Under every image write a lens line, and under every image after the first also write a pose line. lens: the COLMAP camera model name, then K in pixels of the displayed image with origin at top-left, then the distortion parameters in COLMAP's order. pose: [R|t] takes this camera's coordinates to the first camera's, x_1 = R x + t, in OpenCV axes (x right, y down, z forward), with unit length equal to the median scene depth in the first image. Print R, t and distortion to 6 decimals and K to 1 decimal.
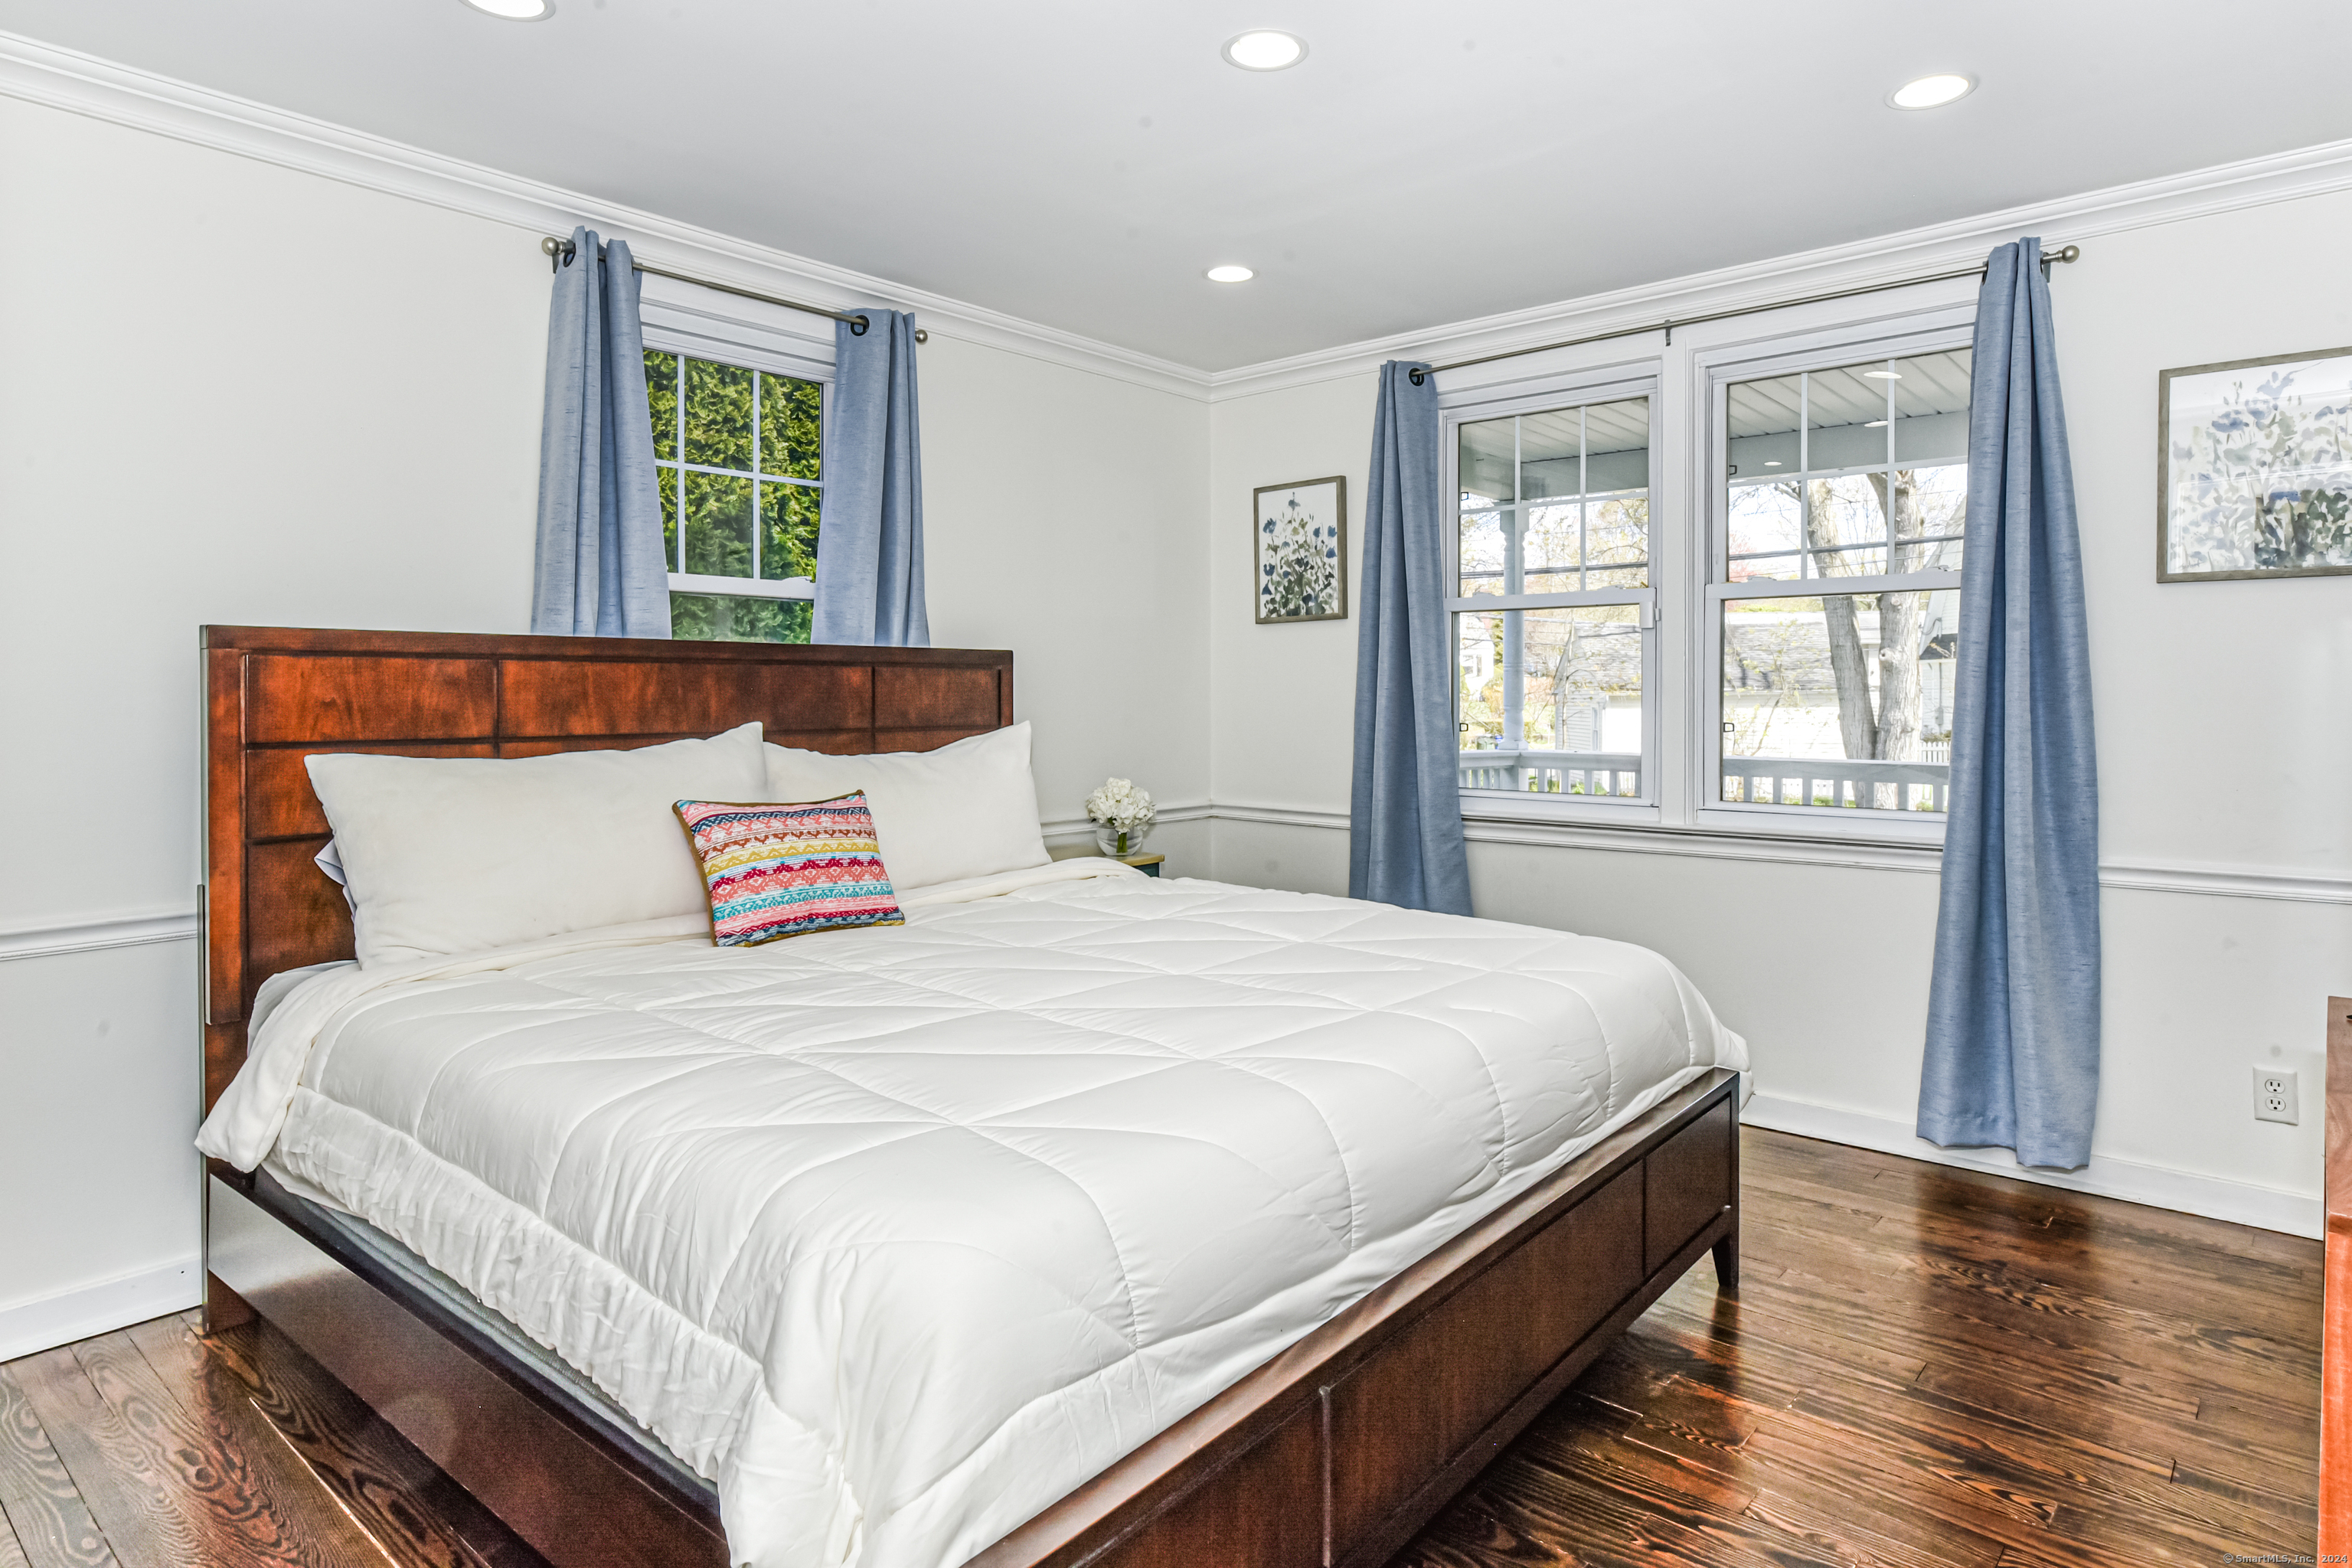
lens RADIAL K [[1327.3, 0, 1179.0], [0, 1327.3, 687.4], [0, 0, 1]] dist [-0.001232, -0.000227]
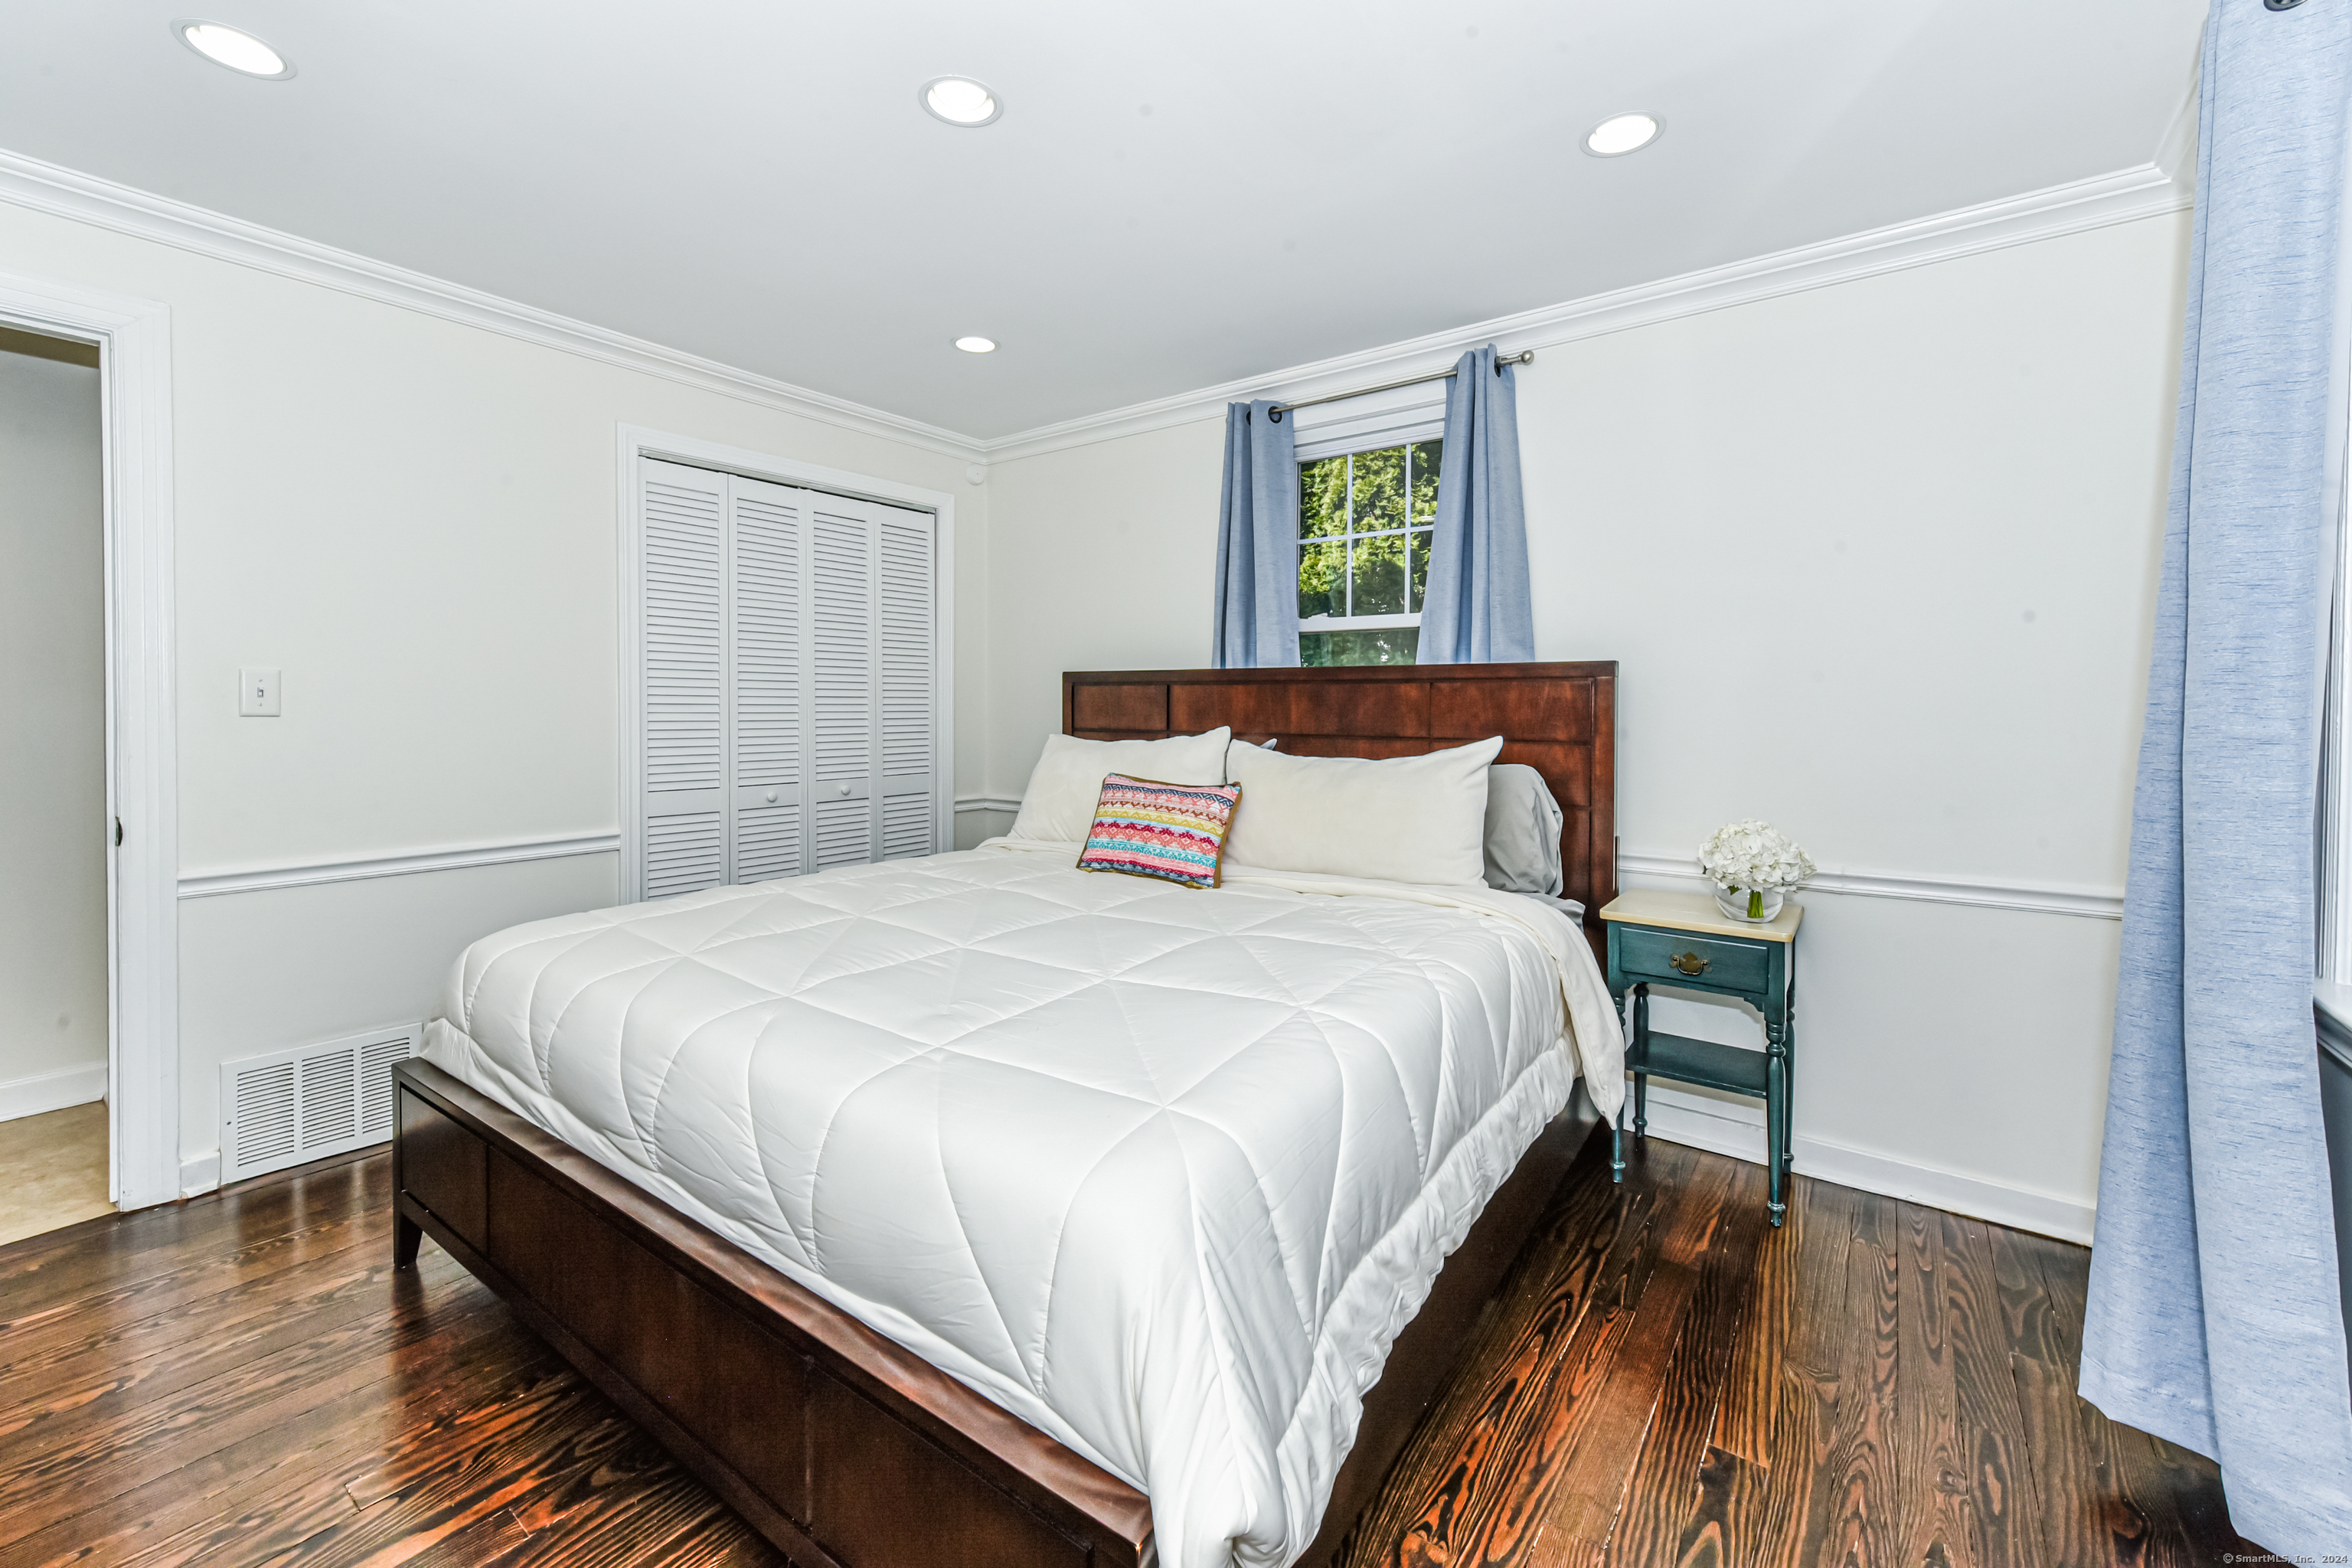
lens RADIAL K [[960.3, 0, 1222.2], [0, 960.3, 706.5], [0, 0, 1]] dist [0.000474, -0.000003]
pose [[0.097717, 0.006184, -0.995195, 0.631215], [0.001990, 0.999977, 0.006409, -0.001024], [0.995212, -0.002607, 0.097702, 0.833988]]
